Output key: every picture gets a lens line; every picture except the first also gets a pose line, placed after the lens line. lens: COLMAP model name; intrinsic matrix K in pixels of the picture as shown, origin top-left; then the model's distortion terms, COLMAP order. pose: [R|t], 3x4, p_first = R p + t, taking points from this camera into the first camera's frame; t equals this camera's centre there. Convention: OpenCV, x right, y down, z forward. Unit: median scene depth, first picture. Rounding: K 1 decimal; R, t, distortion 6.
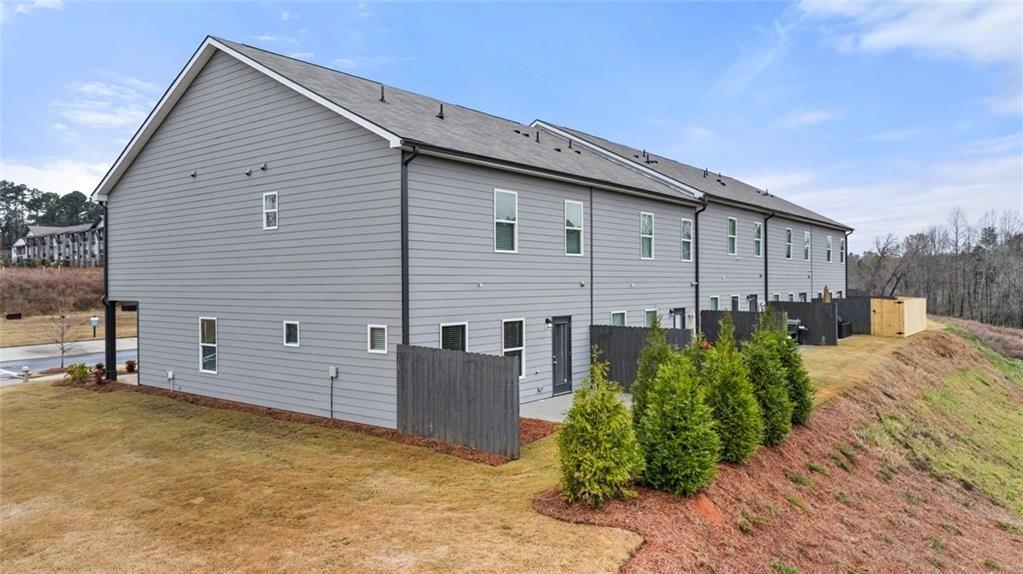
lens RADIAL K [[726.6, 0, 511.5], [0, 726.6, 287.0], [0, 0, 1]] dist [-0.015675, 0.002260]
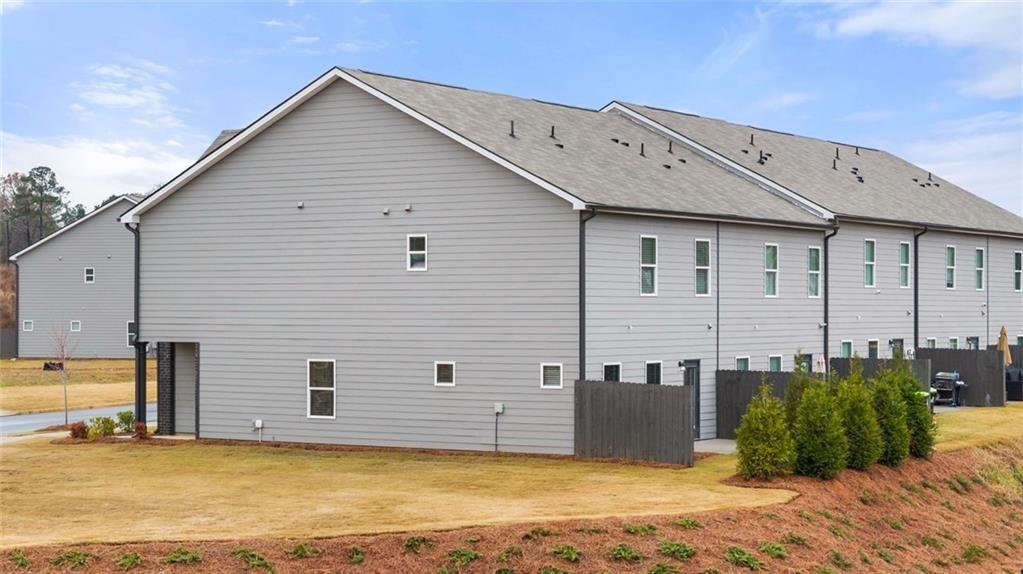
lens RADIAL K [[2068.3, 0, 511.5], [0, 2068.3, 287.0], [0, 0, 1]] dist [-0.102870, 0.392504]
pose [[0.994111, 0.007750, 0.108089, -0.491493], [-0.006100, 0.999860, -0.015593, -0.012634], [-0.108195, 0.014842, 0.994019, -1.795536]]
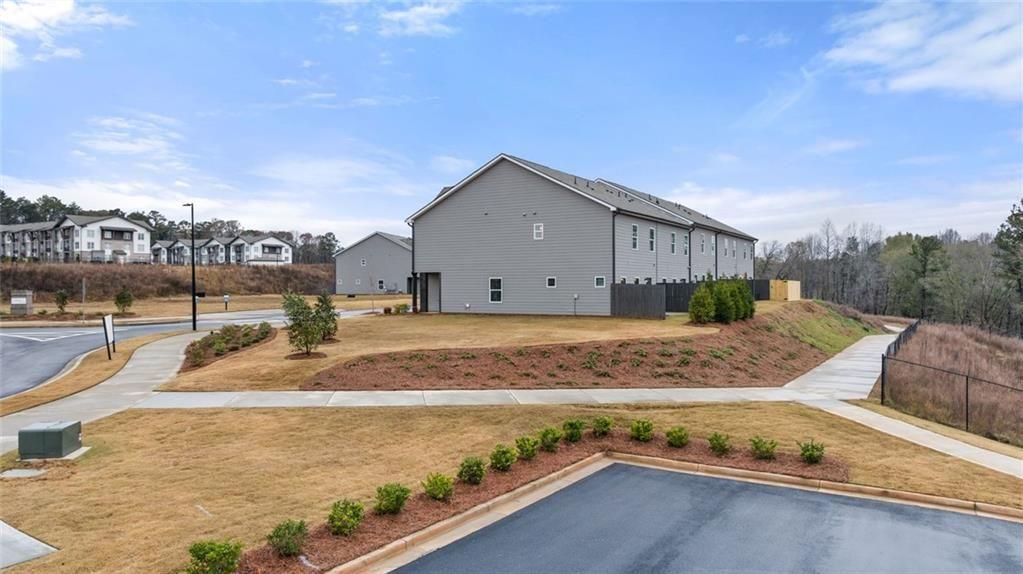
lens RADIAL K [[726.6, 0, 511.5], [0, 726.6, 287.0], [0, 0, 1]] dist [-0.015675, 0.002260]
pose [[0.990825, 0.002971, 0.135119, -0.712202], [-0.002412, 0.999988, -0.004298, 0.084200], [-0.135130, 0.003933, 0.990820, -1.295634]]
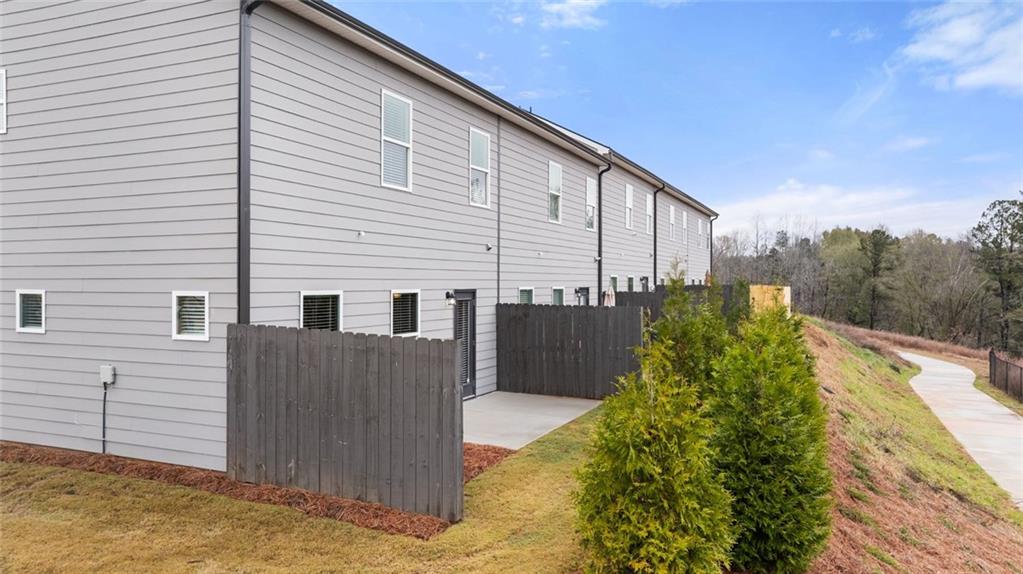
lens RADIAL K [[736.7, 0, 511.5], [0, 736.7, 287.0], [0, 0, 1]] dist [-0.014176, -0.000897]
pose [[0.969211, 0.007079, 0.246131, -0.067291], [-0.007678, 0.999969, 0.001474, 0.038226], [-0.246113, -0.003319, 0.969235, 0.307761]]
